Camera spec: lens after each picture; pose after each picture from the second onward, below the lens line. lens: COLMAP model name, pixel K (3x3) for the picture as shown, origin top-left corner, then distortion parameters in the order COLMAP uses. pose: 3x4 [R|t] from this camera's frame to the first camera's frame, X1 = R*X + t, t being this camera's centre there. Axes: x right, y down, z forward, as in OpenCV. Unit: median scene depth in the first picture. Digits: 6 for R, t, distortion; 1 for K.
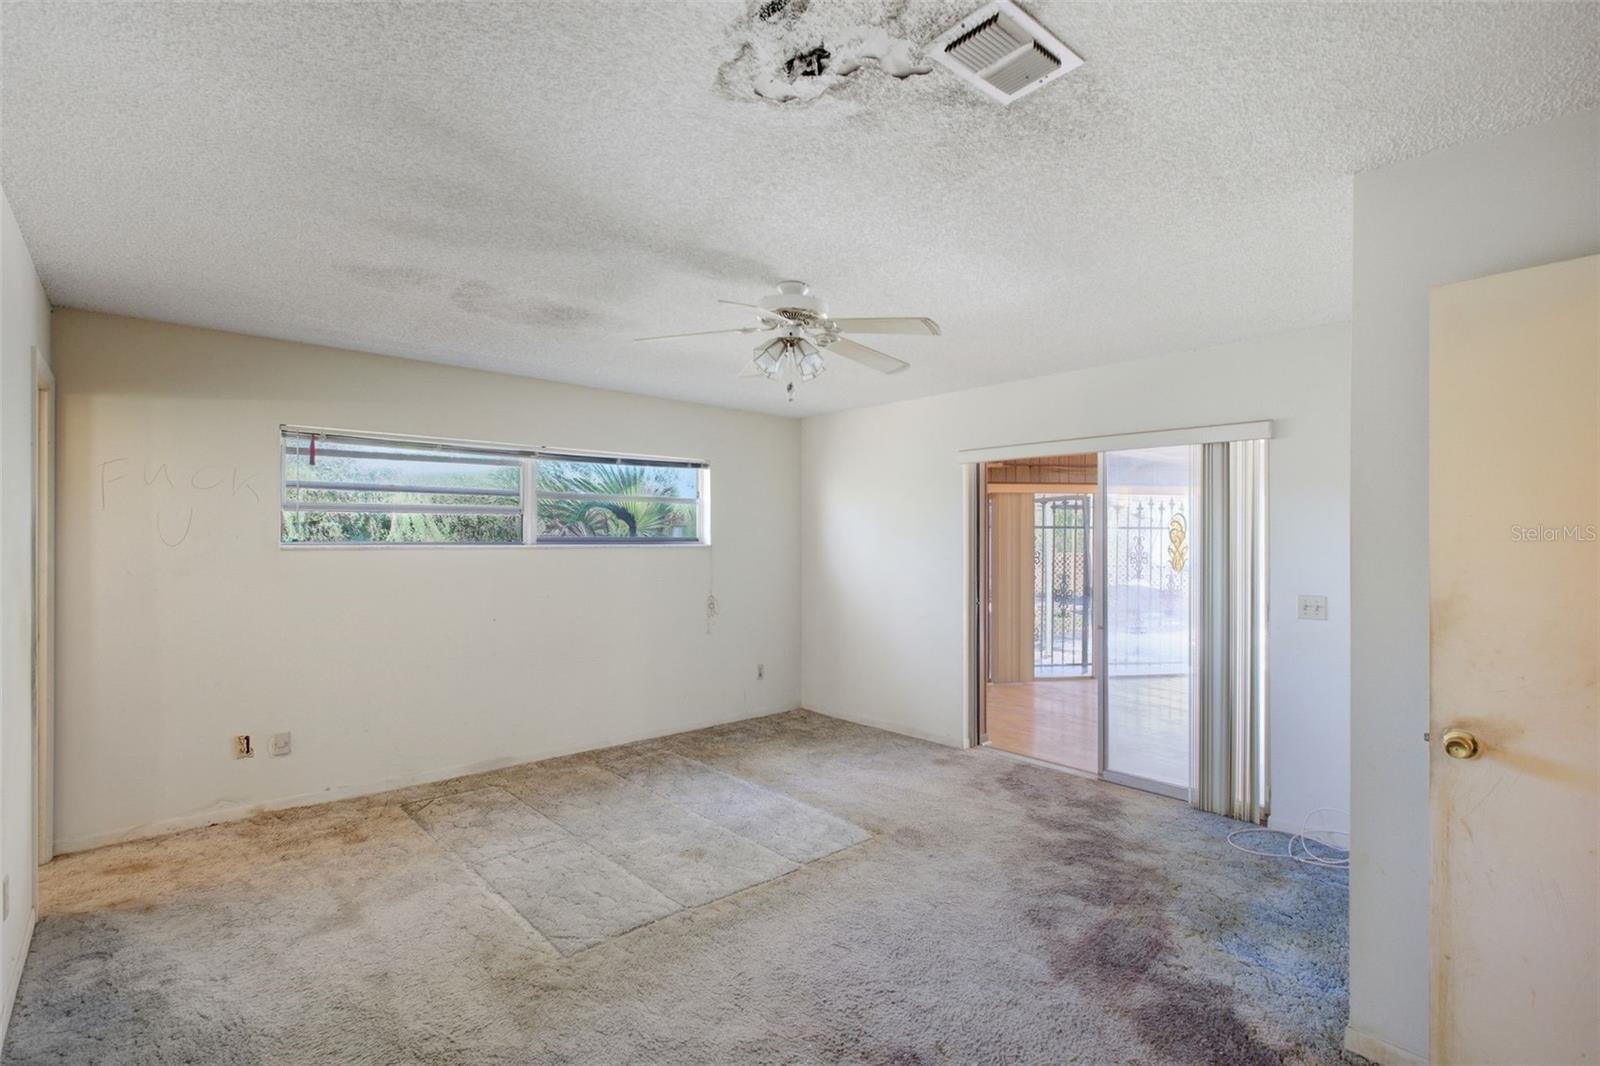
lens RADIAL K [[745.0, 0, 802.7], [0, 745.0, 536.5], [0, 0, 1]] dist [-0.013495, 0.007794]
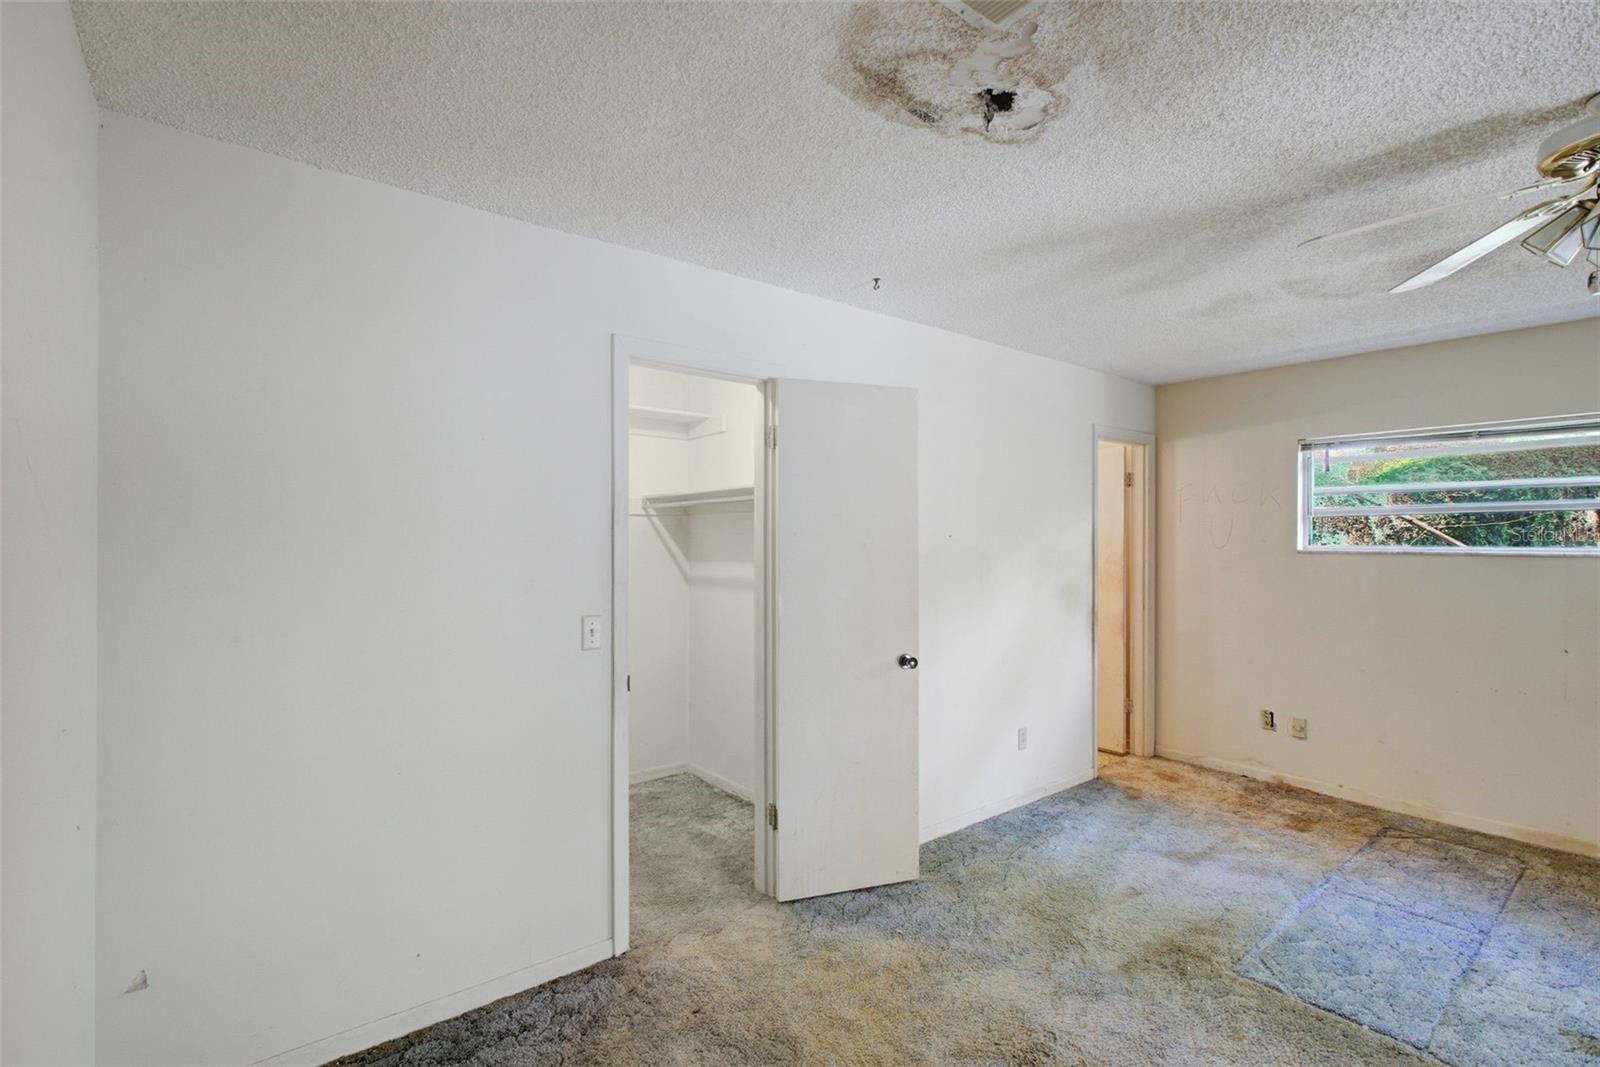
lens RADIAL K [[753.7, 0, 802.0], [0, 753.7, 540.3], [0, 0, 1]] dist [-0.013451, 0.005801]
pose [[-0.052114, 0.000844, -0.998641, 0.492607], [-0.003094, 0.999995, 0.001007, 0.000854], [0.998636, 0.003142, -0.052112, 0.344209]]
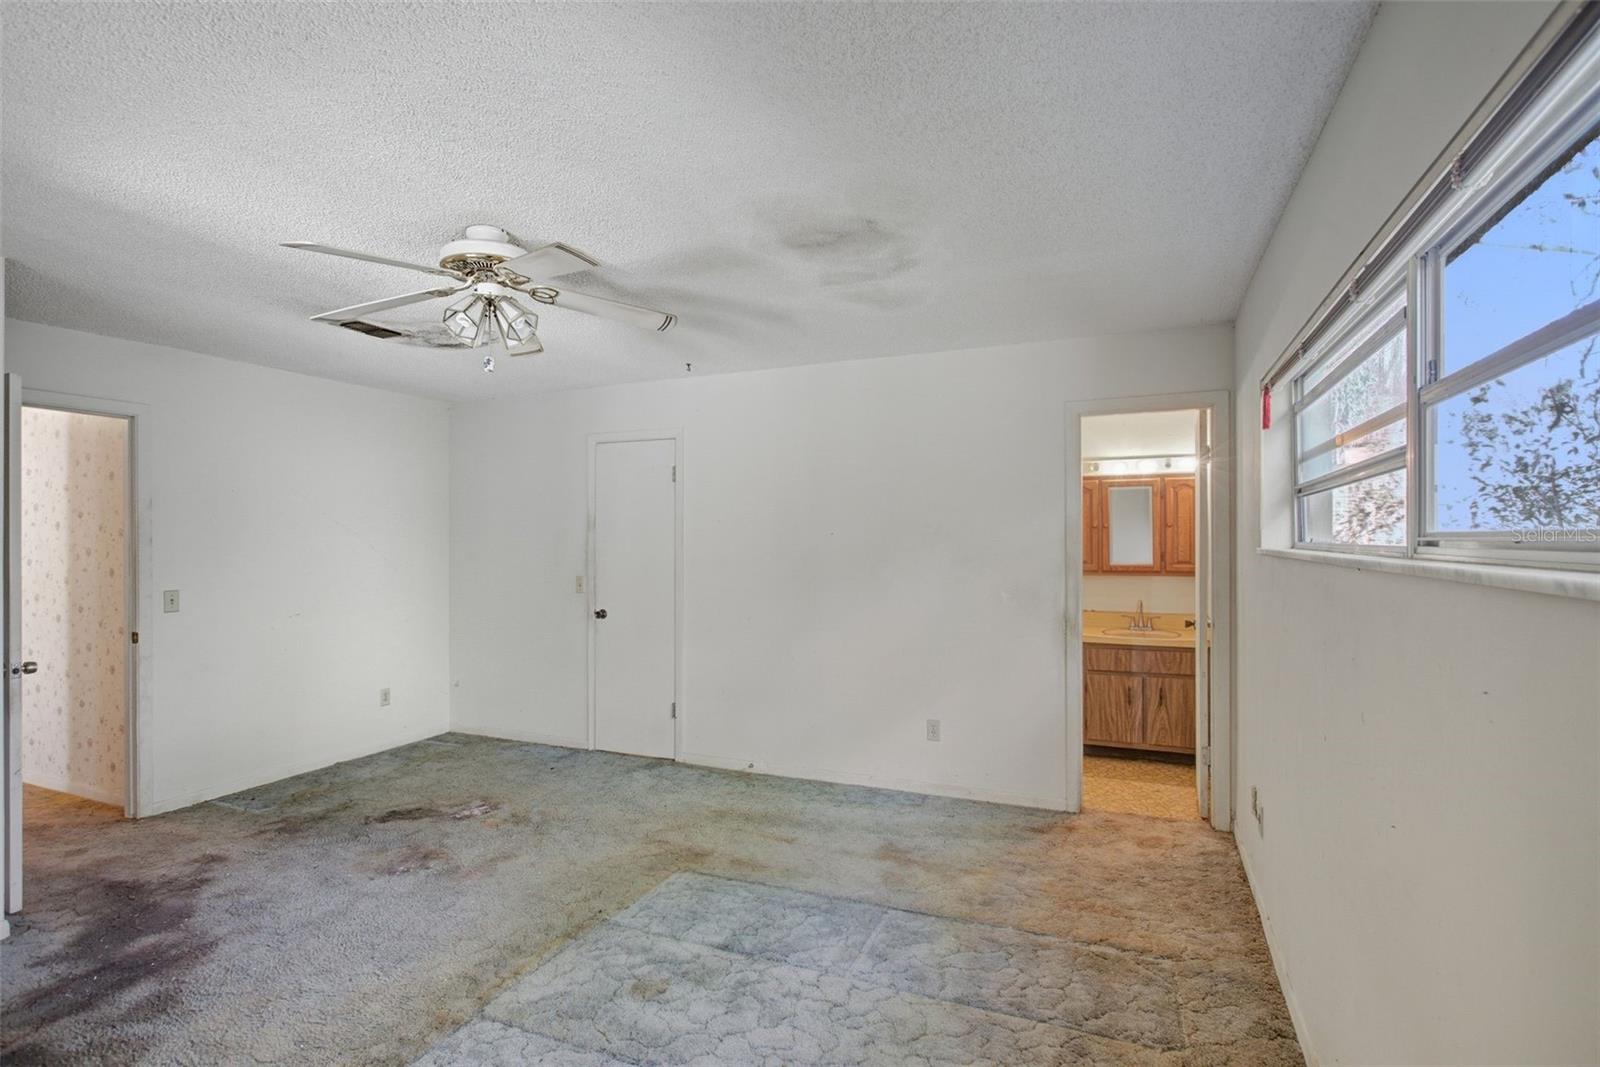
lens RADIAL K [[766.3, 0, 803.9], [0, 766.3, 535.6], [0, 0, 1]] dist [-0.016821, 0.001478]
pose [[-0.907131, 0.000398, -0.420848, 0.019272], [0.002602, 0.999986, -0.004663, 0.003964], [0.420840, -0.005324, -0.907119, 1.621997]]
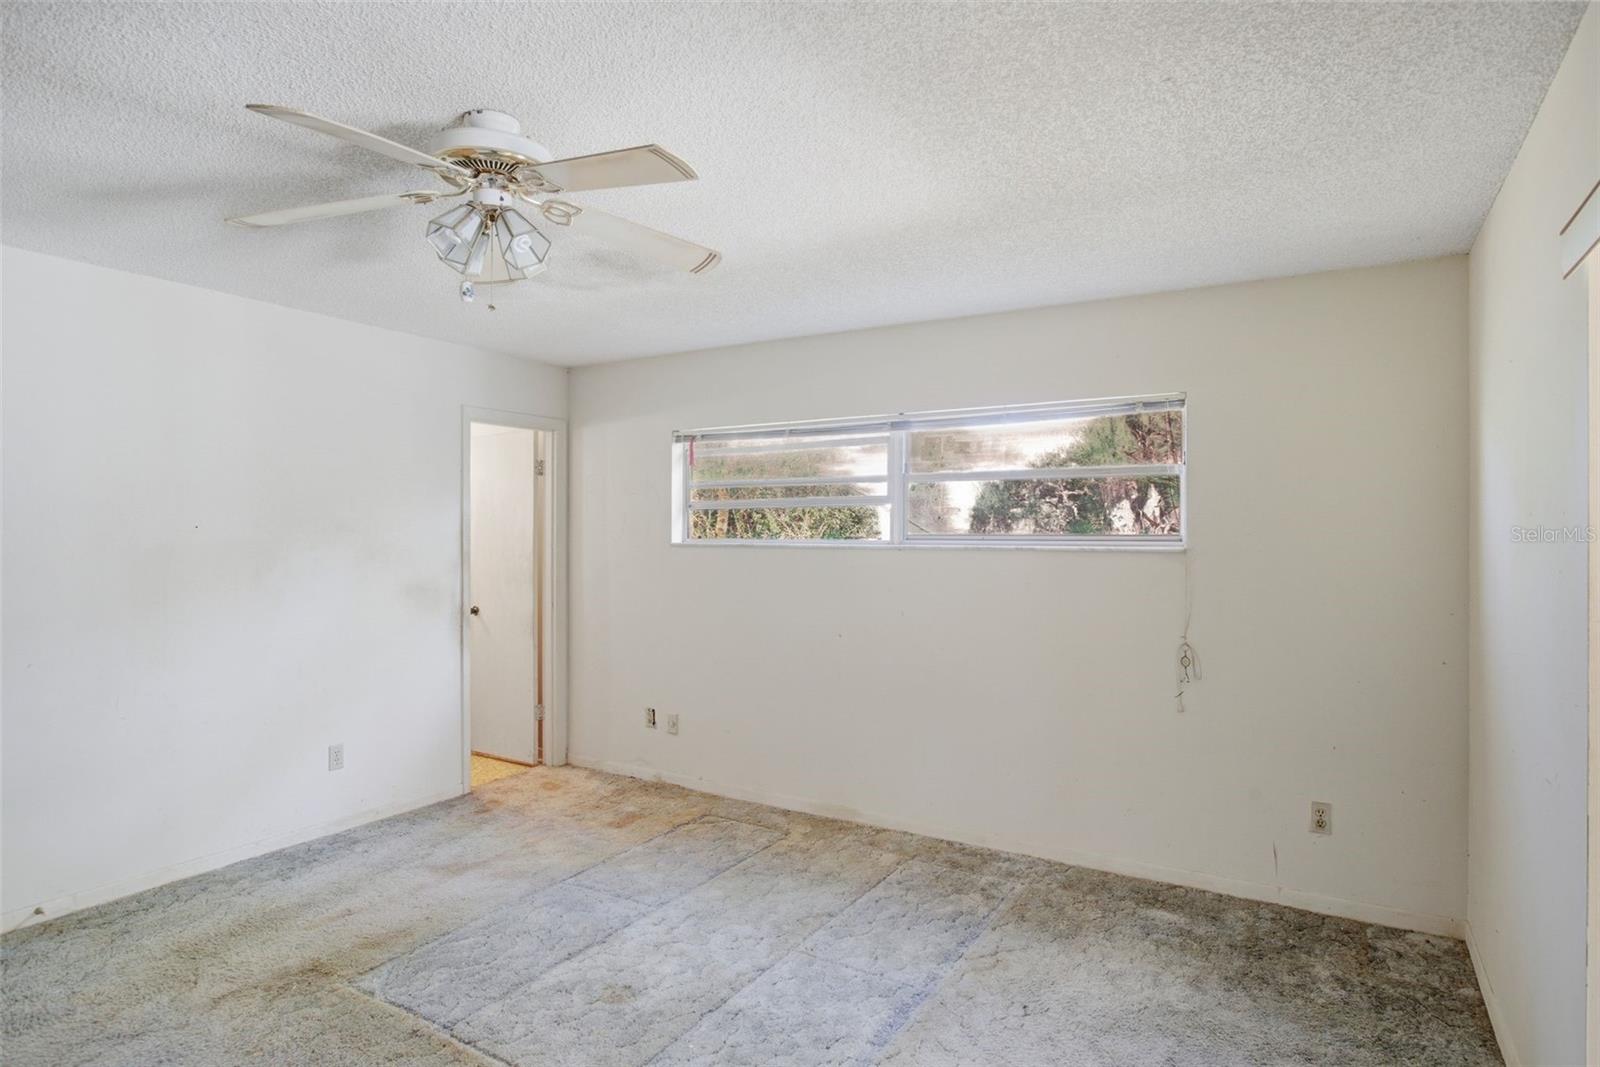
lens RADIAL K [[876.5, 0, 807.9], [0, 876.5, 536.0], [0, 0, 1]] dist [-0.014709, 0.001560]
pose [[0.298713, 0.003003, -0.954338, 0.638875], [-0.003612, 0.999991, 0.002016, 0.000565], [0.954336, 0.002844, 0.298721, 0.874548]]
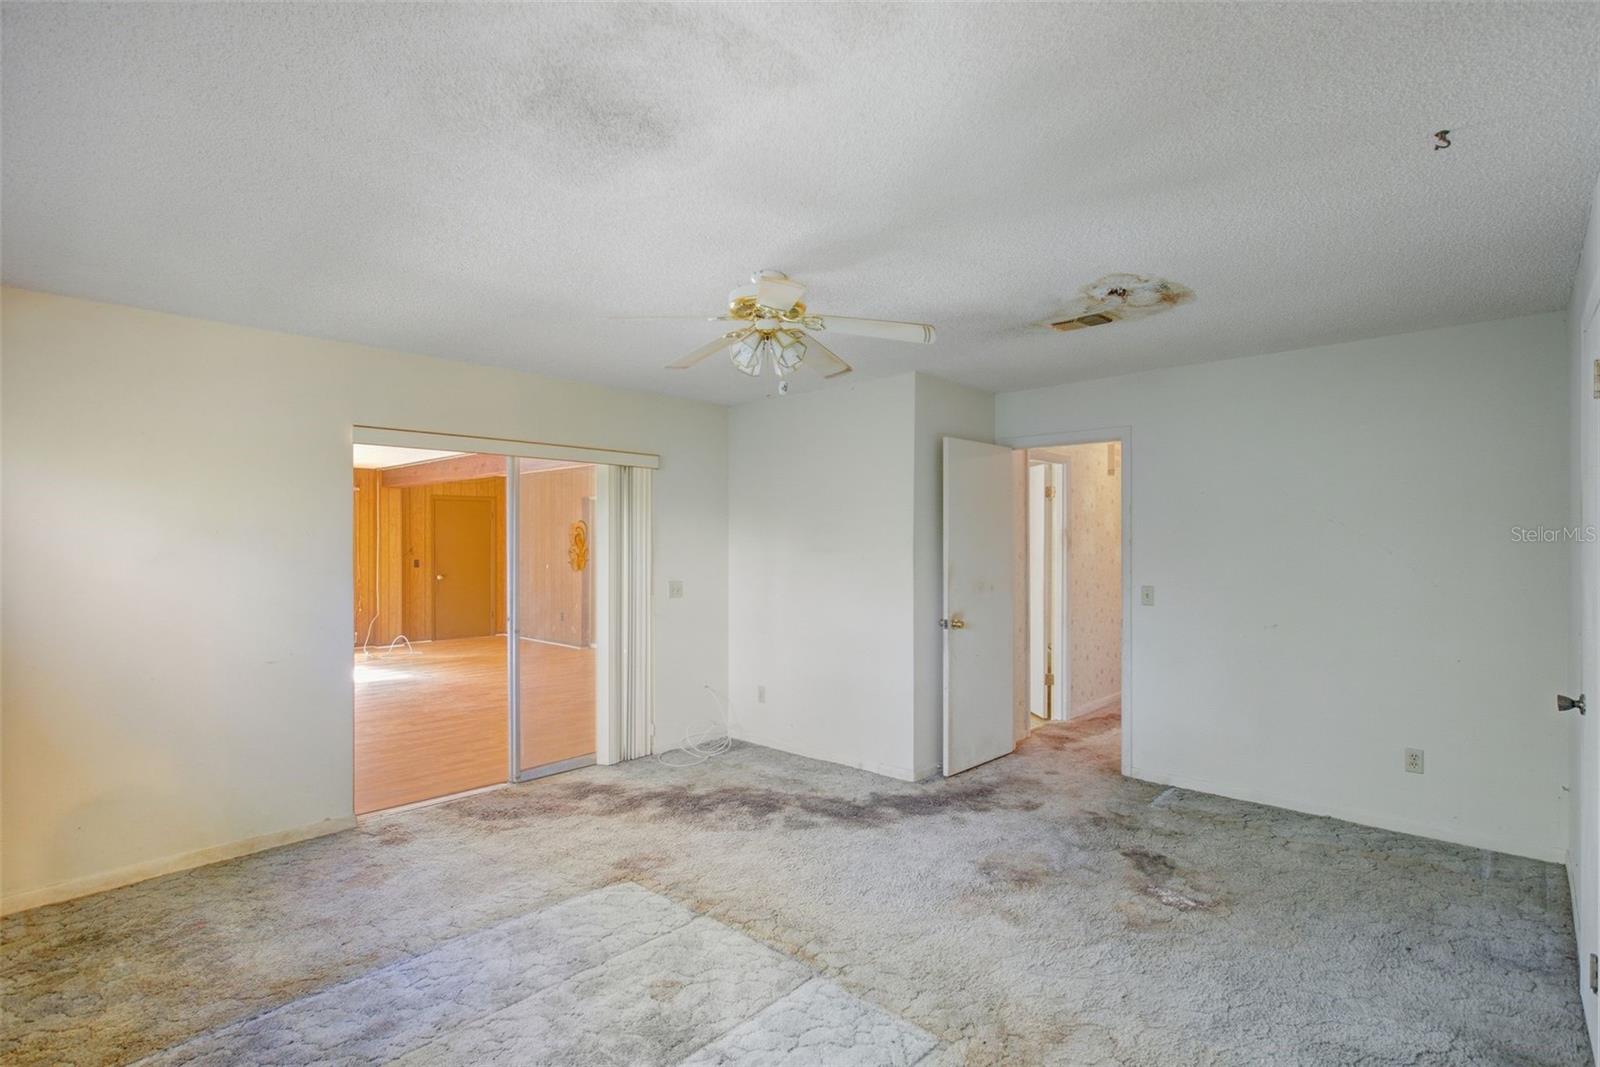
lens RADIAL K [[766.3, 0, 803.9], [0, 766.3, 535.6], [0, 0, 1]] dist [-0.016821, 0.001478]
pose [[-0.086842, 0.006107, 0.996203, -0.836780], [0.003097, 0.999978, -0.005860, -0.001160], [-0.996217, 0.002577, -0.086859, 0.882385]]
